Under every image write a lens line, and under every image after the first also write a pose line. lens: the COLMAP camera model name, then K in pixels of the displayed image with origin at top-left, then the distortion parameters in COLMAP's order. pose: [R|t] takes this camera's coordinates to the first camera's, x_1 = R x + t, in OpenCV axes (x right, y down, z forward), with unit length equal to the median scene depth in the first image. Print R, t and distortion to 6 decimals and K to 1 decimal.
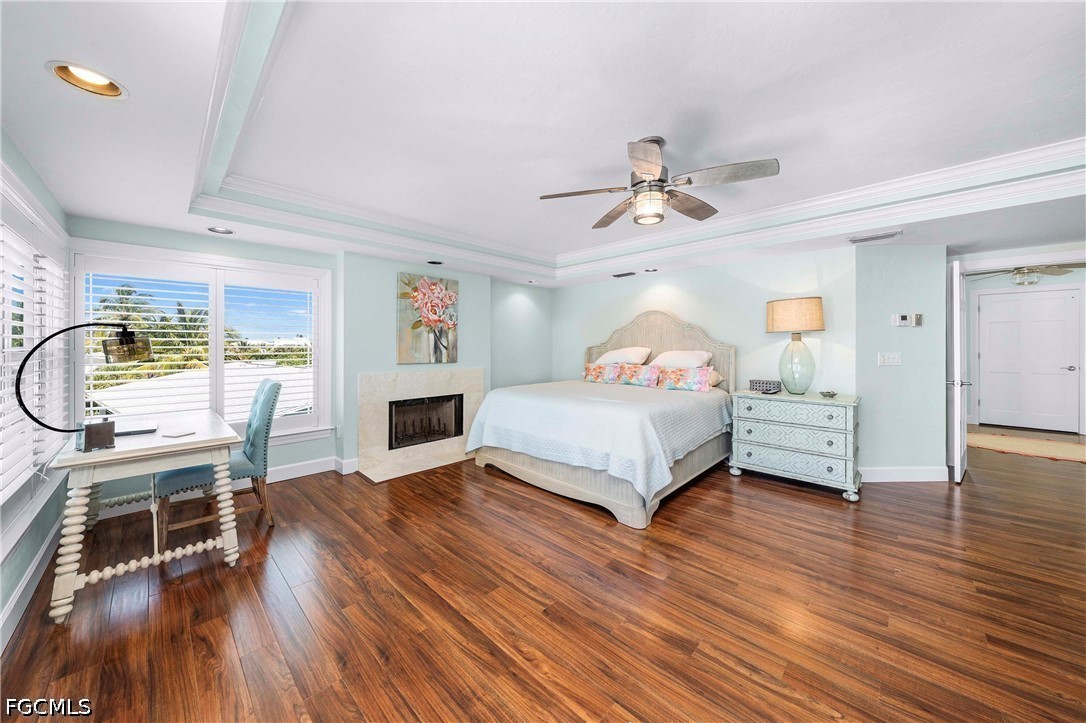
lens RADIAL K [[369.8, 0, 535.6], [0, 369.8, 348.4], [0, 0, 1]] dist [0.002114, 0.000288]
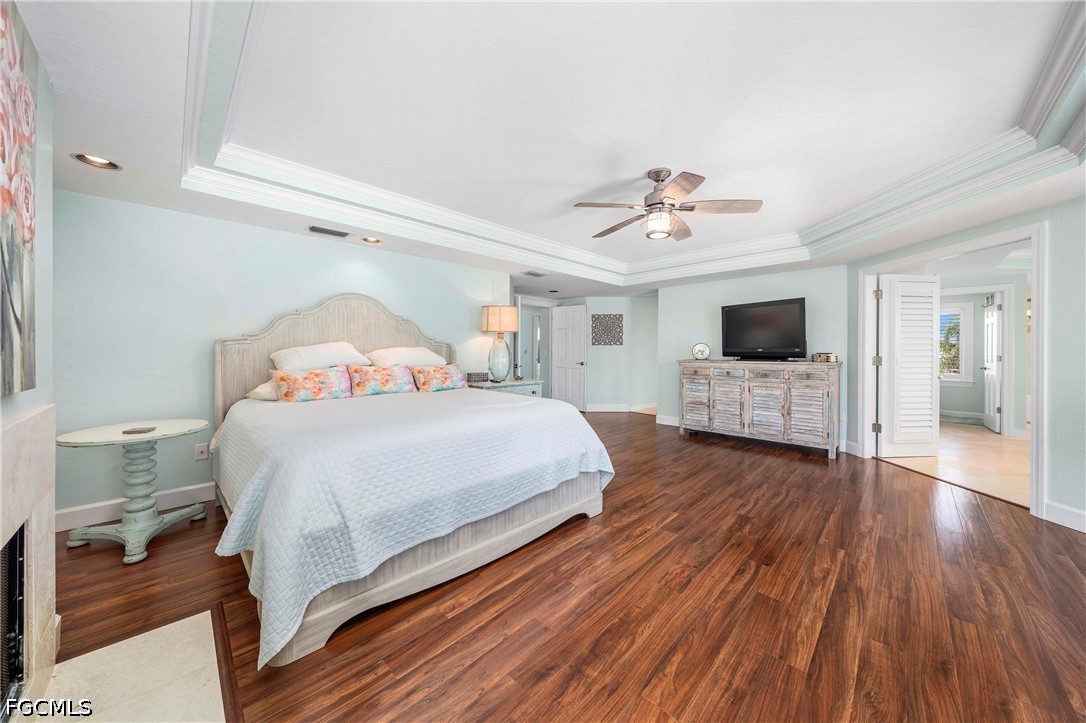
lens RADIAL K [[369.8, 0, 535.6], [0, 369.8, 348.4], [0, 0, 1]] dist [0.002114, 0.000288]
pose [[0.016340, 0.002673, 0.999863, -0.971116], [0.002091, 0.999994, -0.002708, 0.025074], [-0.999864, 0.002135, 0.016335, 1.436147]]
